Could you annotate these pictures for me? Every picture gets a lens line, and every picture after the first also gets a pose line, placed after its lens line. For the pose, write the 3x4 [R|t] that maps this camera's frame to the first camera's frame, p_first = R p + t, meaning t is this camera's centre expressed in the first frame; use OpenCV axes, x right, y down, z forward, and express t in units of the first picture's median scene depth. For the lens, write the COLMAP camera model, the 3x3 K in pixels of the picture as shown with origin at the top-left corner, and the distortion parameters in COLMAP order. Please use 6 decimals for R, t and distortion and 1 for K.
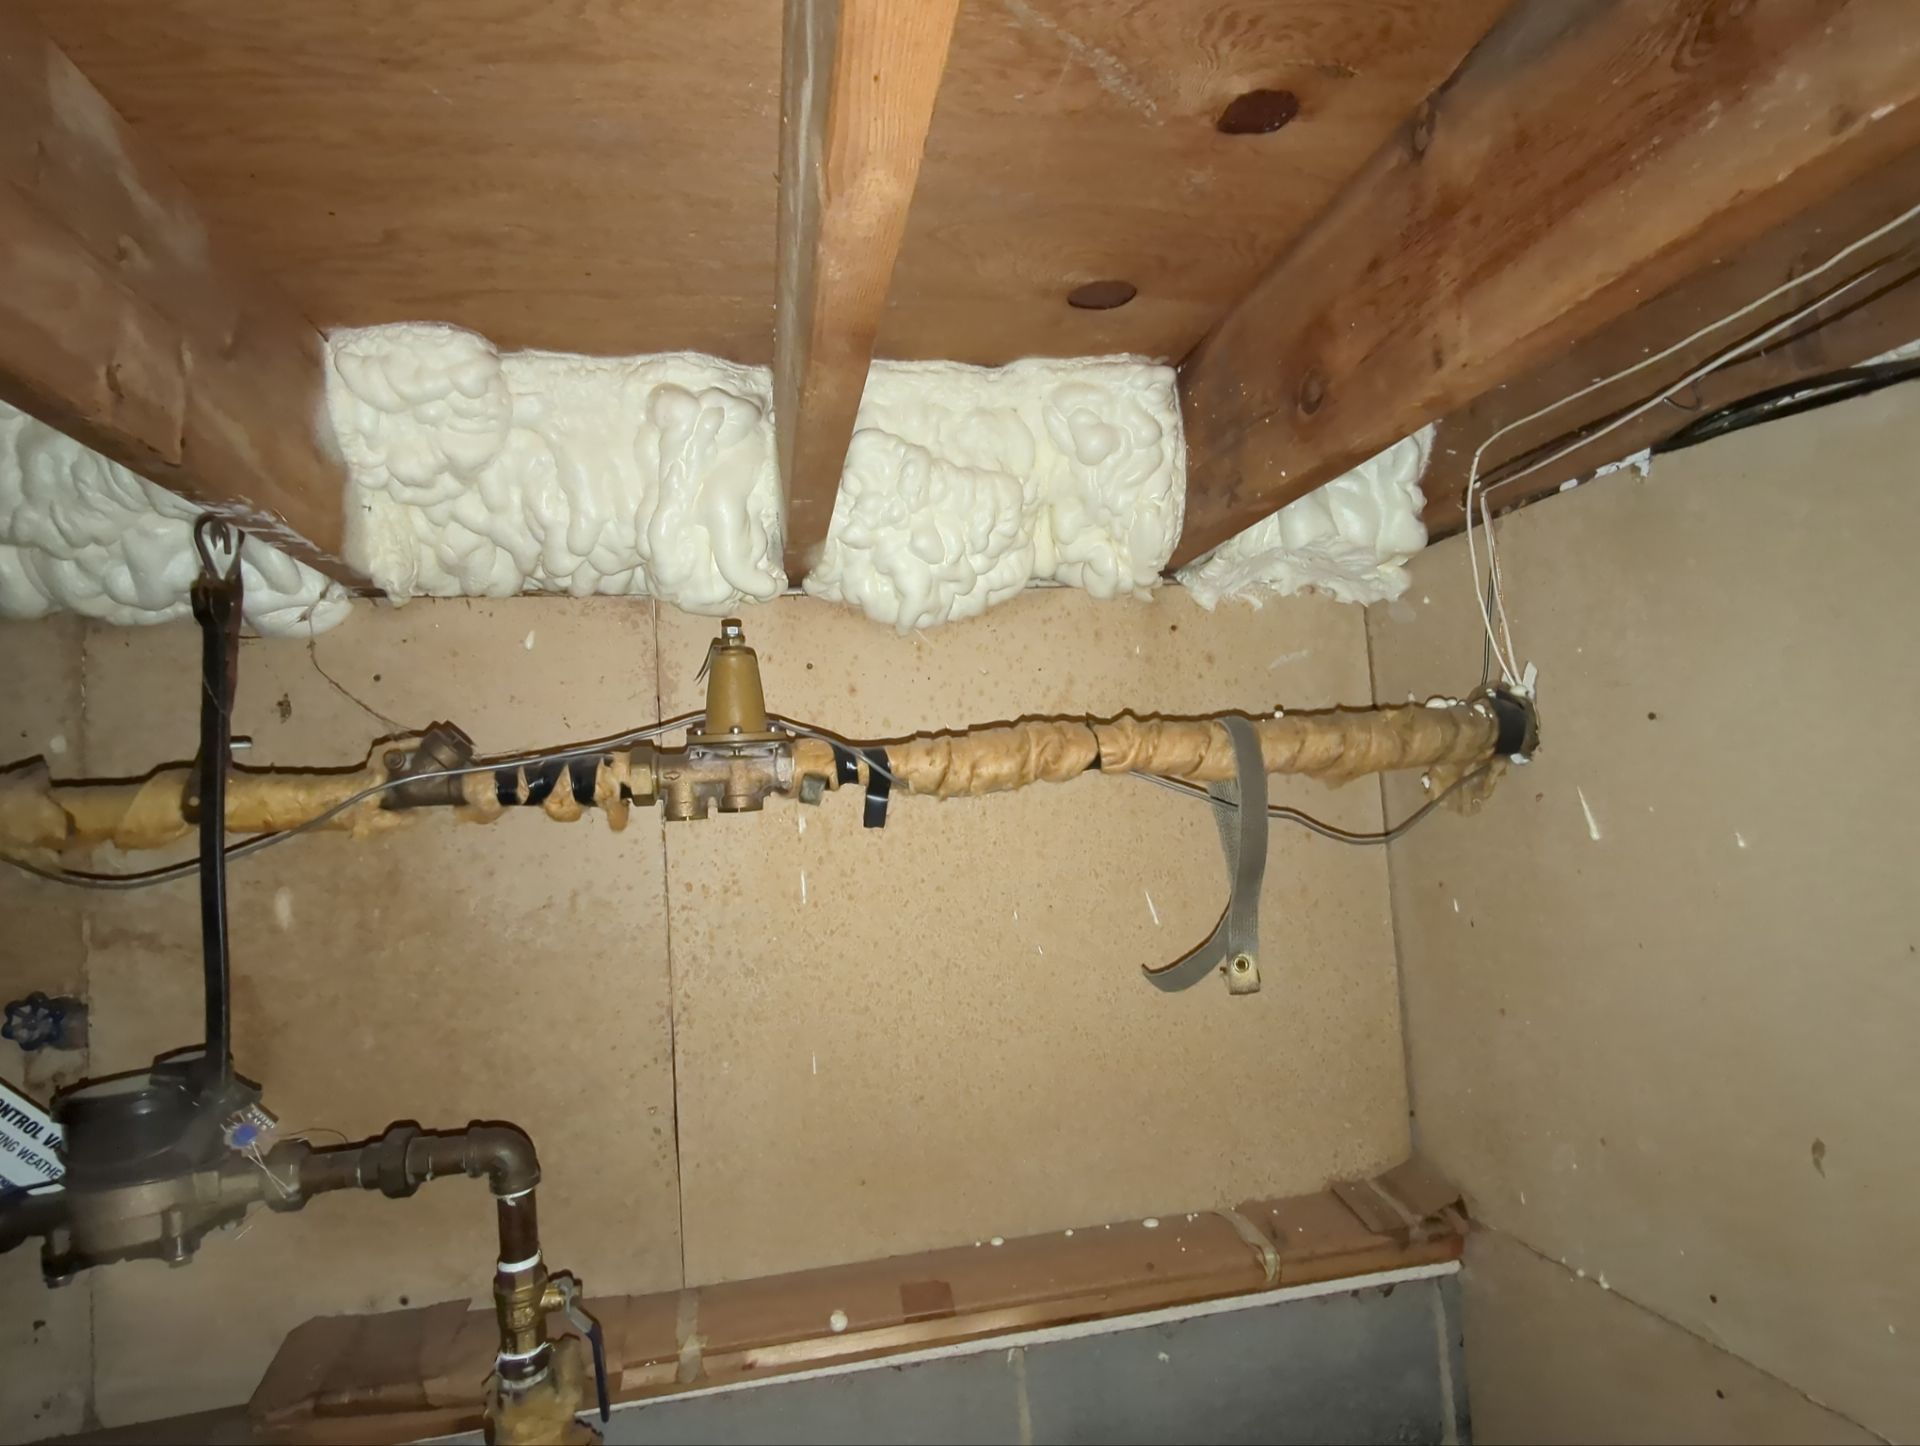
lens RADIAL K [[1047.0, 0, 969.6], [0, 1047.0, 731.4], [0, 0, 1]] dist [-0.000555, 0.000929]
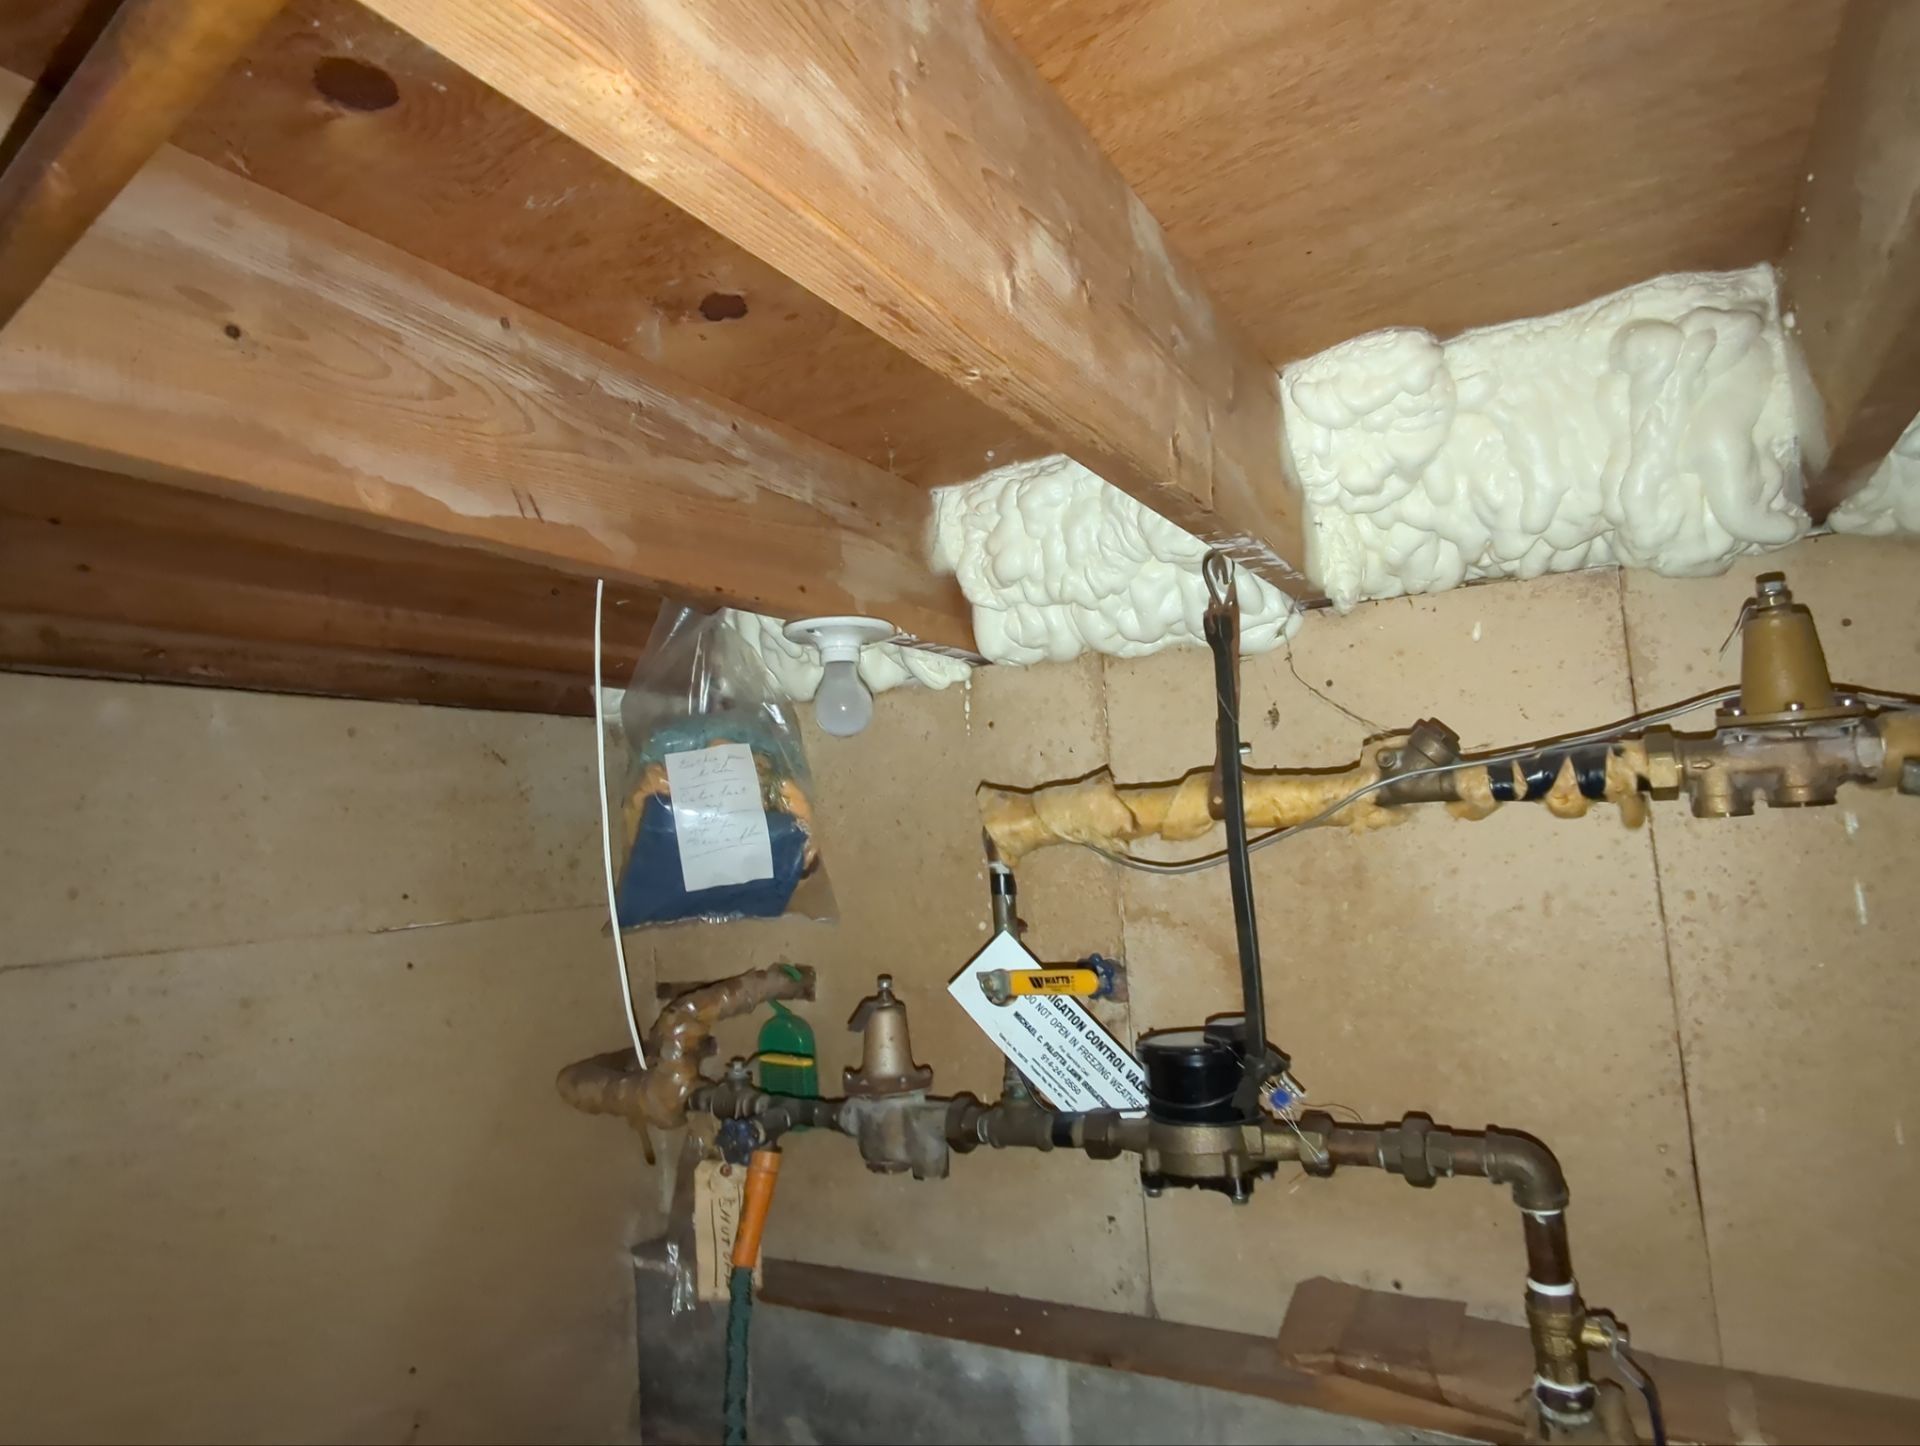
lens RADIAL K [[1047.0, 0, 969.6], [0, 1047.0, 731.4], [0, 0, 1]] dist [-0.000555, 0.000929]
pose [[0.743702, -0.055385, -0.666212, -0.151204], [0.055187, 0.998247, -0.021383, 0.000195], [0.666229, -0.020864, 0.745455, -0.037841]]
